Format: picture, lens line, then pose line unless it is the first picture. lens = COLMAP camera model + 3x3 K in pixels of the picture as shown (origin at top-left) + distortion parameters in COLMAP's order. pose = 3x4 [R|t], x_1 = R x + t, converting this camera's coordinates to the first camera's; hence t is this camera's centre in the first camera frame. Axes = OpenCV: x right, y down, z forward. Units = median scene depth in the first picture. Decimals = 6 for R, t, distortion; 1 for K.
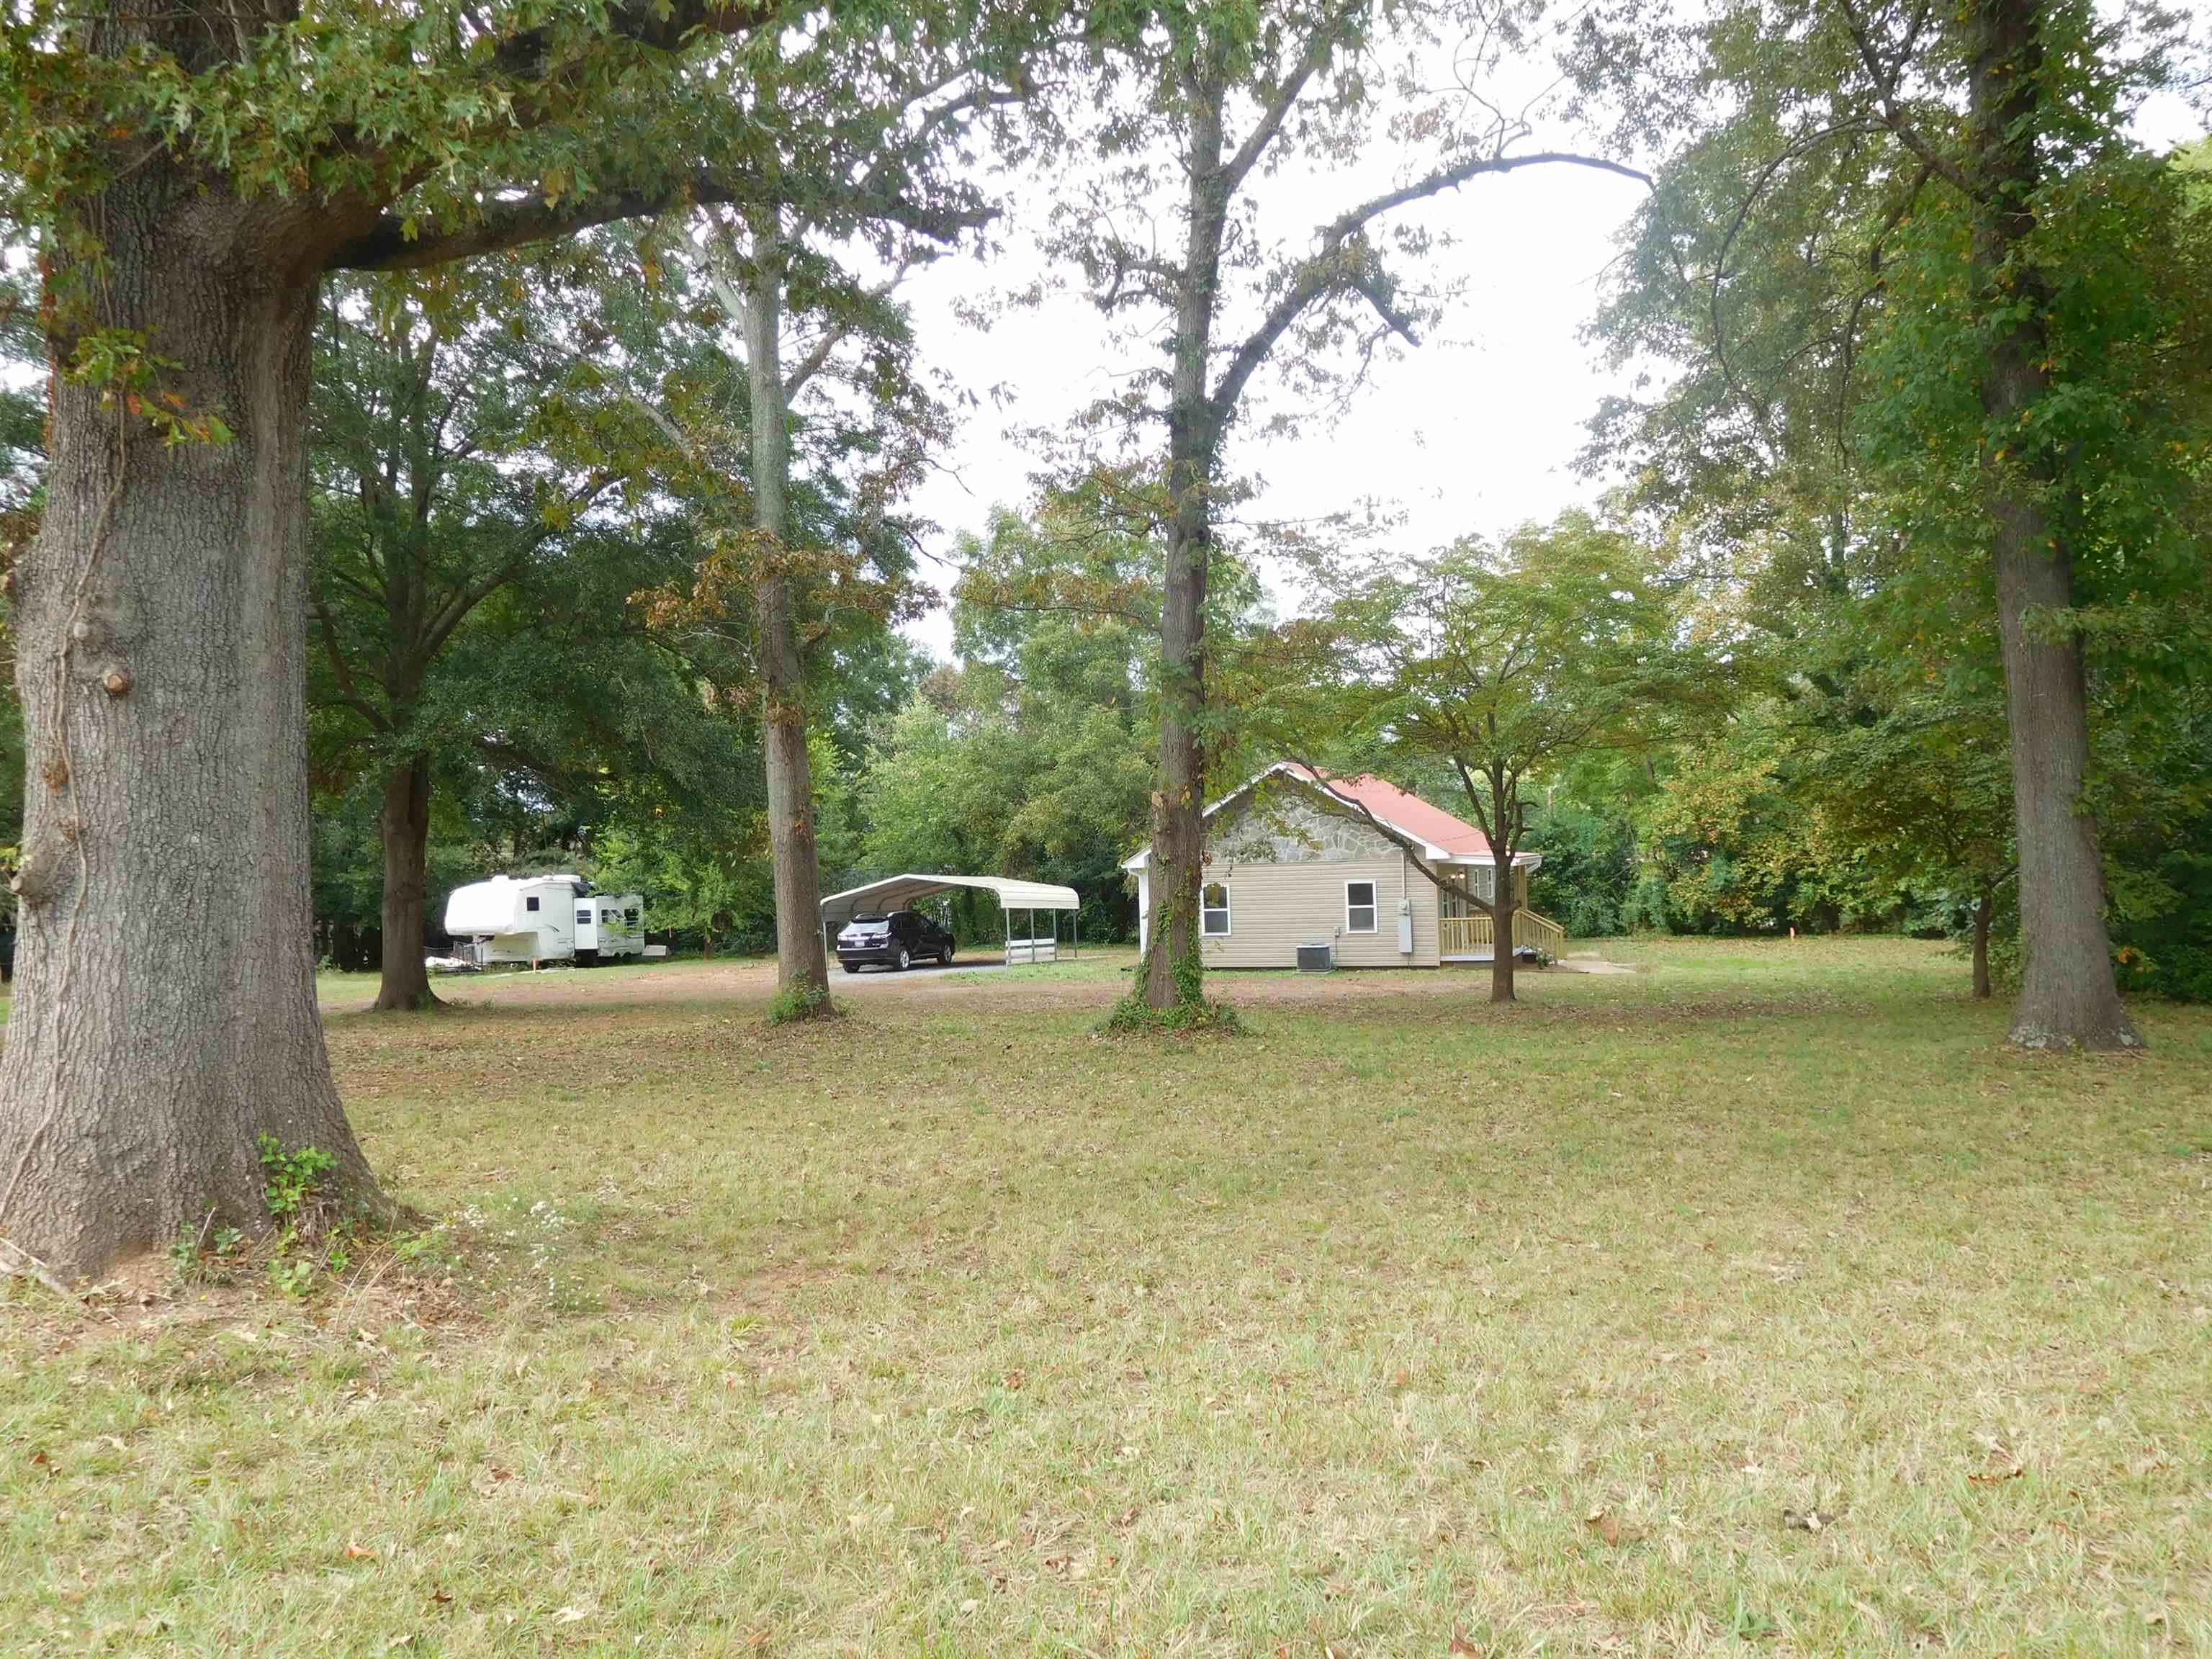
lens RADIAL K [[1641.4, 0, 1109.7], [0, 1641.4, 830.8], [0, 0, 1]] dist [0.027174, 0.000613]
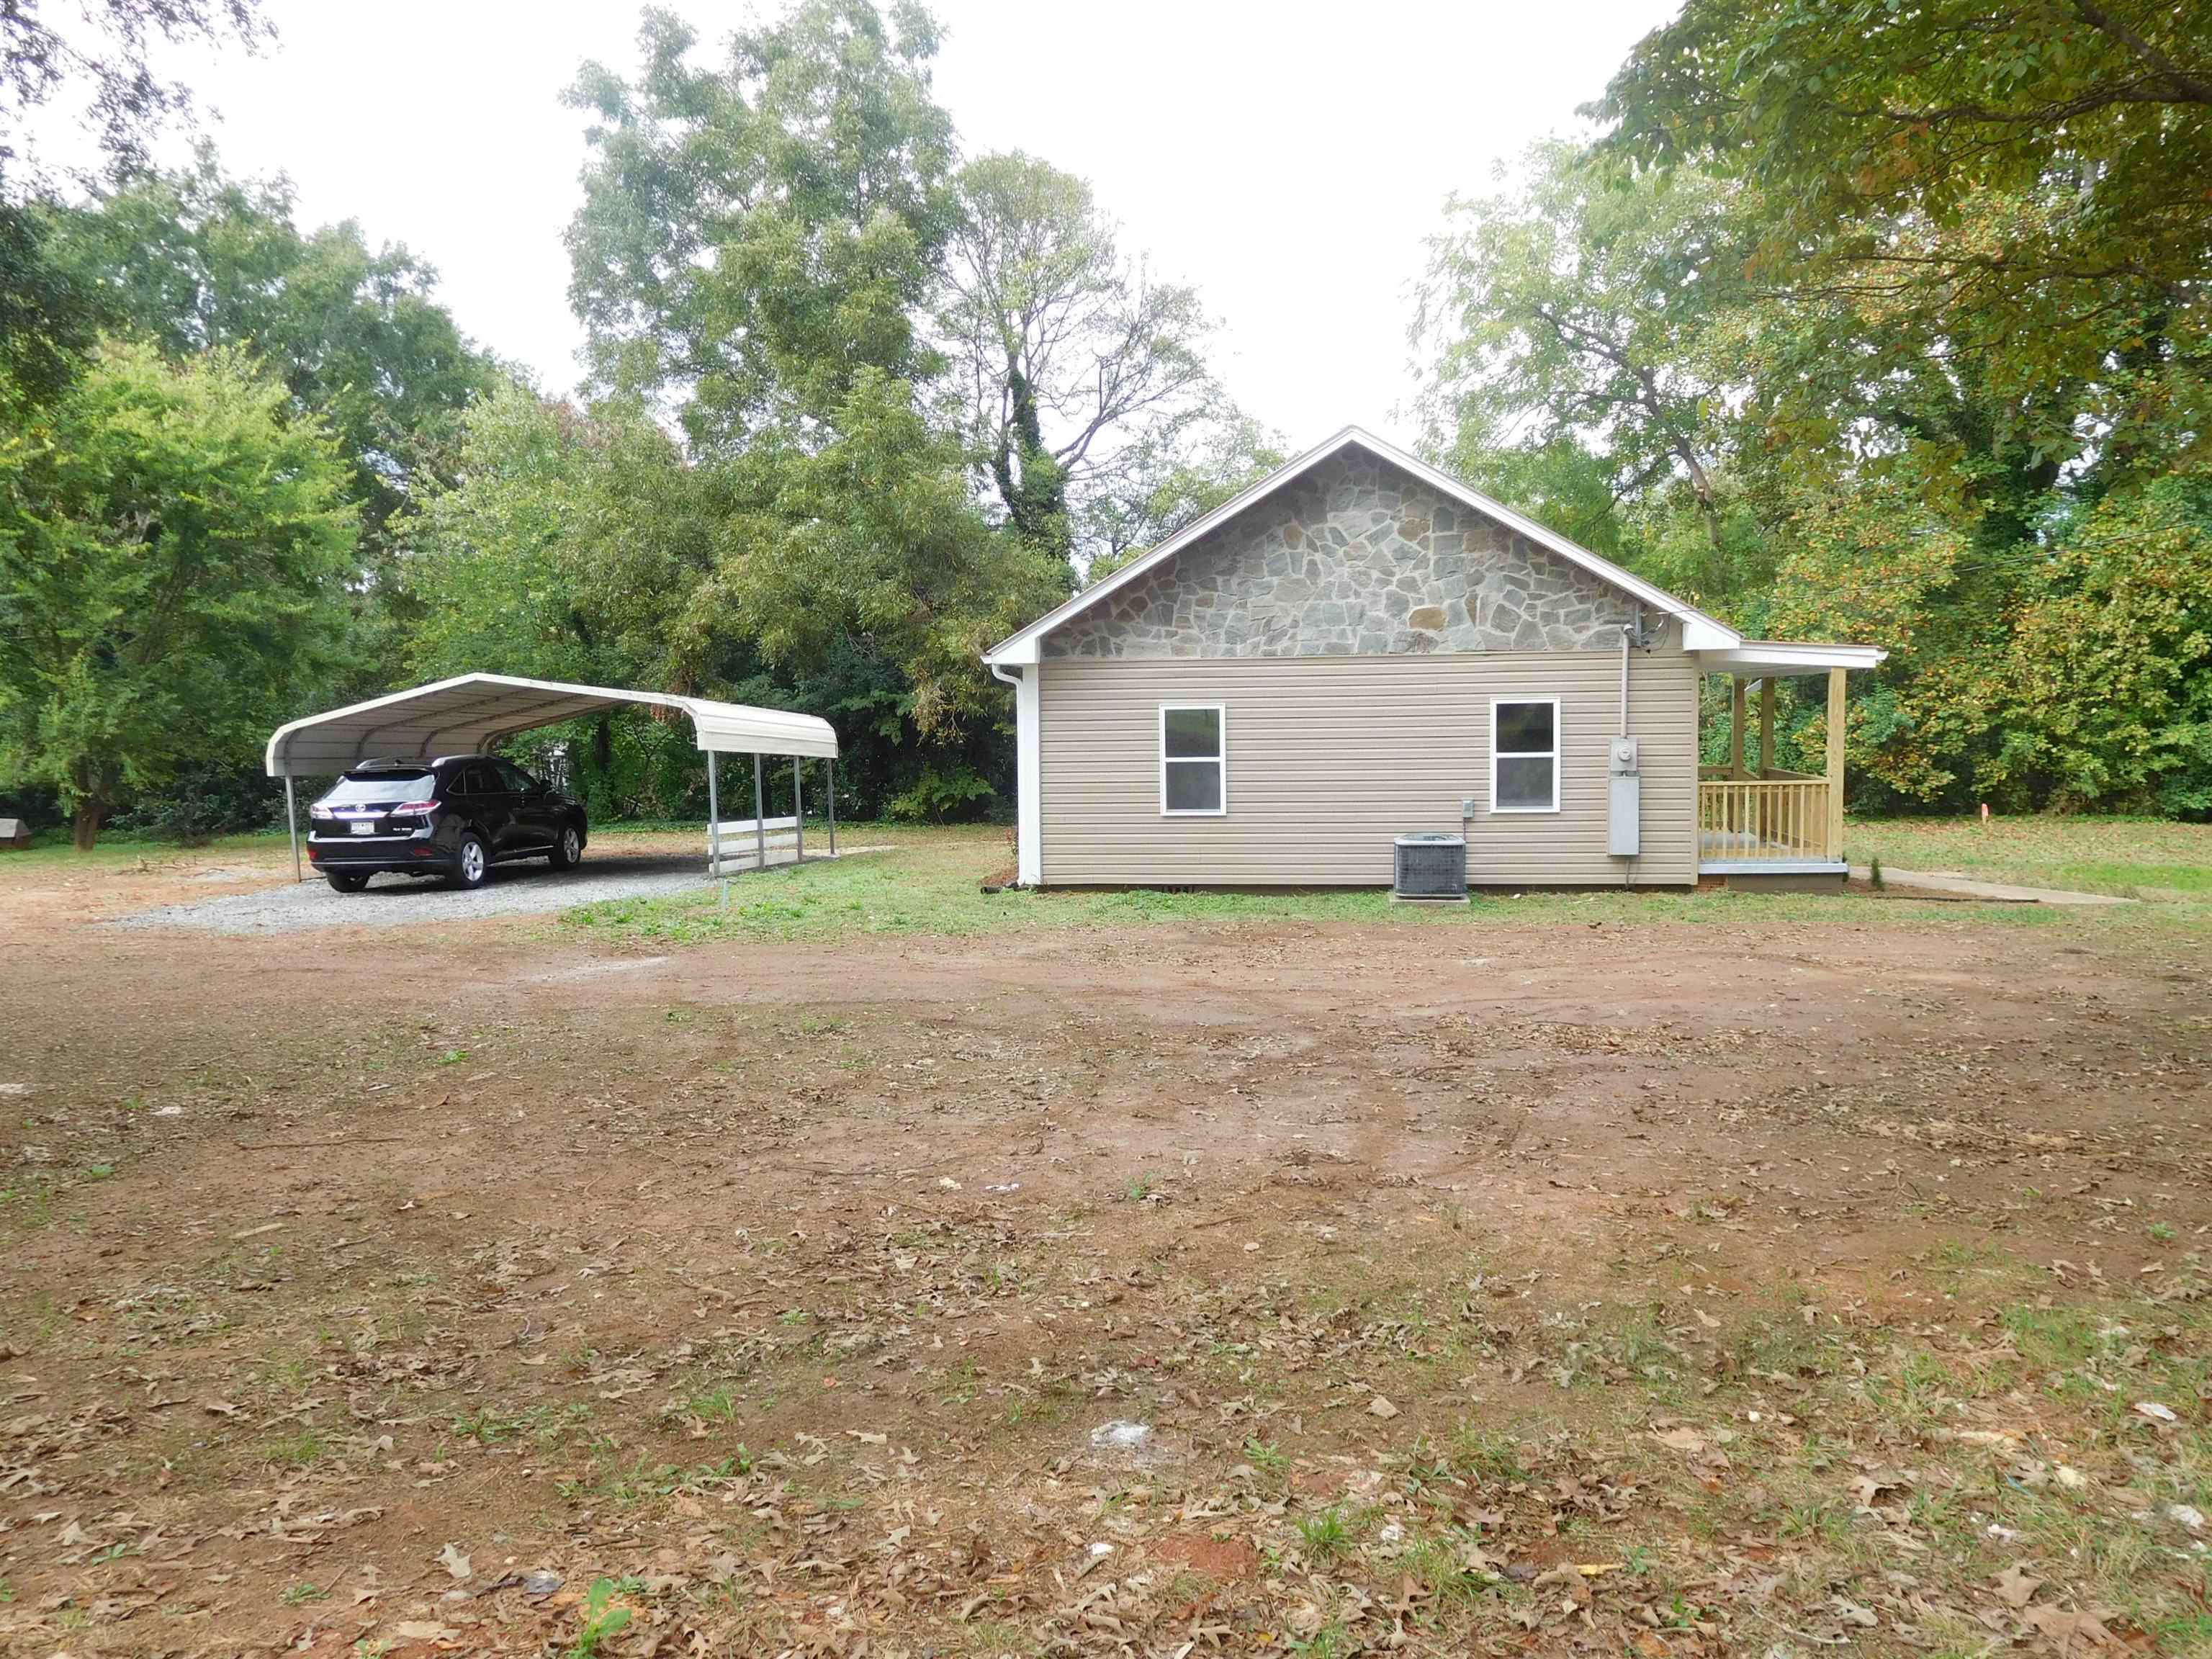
lens RADIAL K [[1641.4, 0, 1095.5], [0, 1641.4, 832.9], [0, 0, 1]] dist [0.027174, 0.000613]
pose [[0.975614, 0.003852, 0.219461, -0.055052], [-0.021944, 0.996548, 0.080064, 0.029052], [-0.218395, -0.082927, 0.972330, 0.498811]]
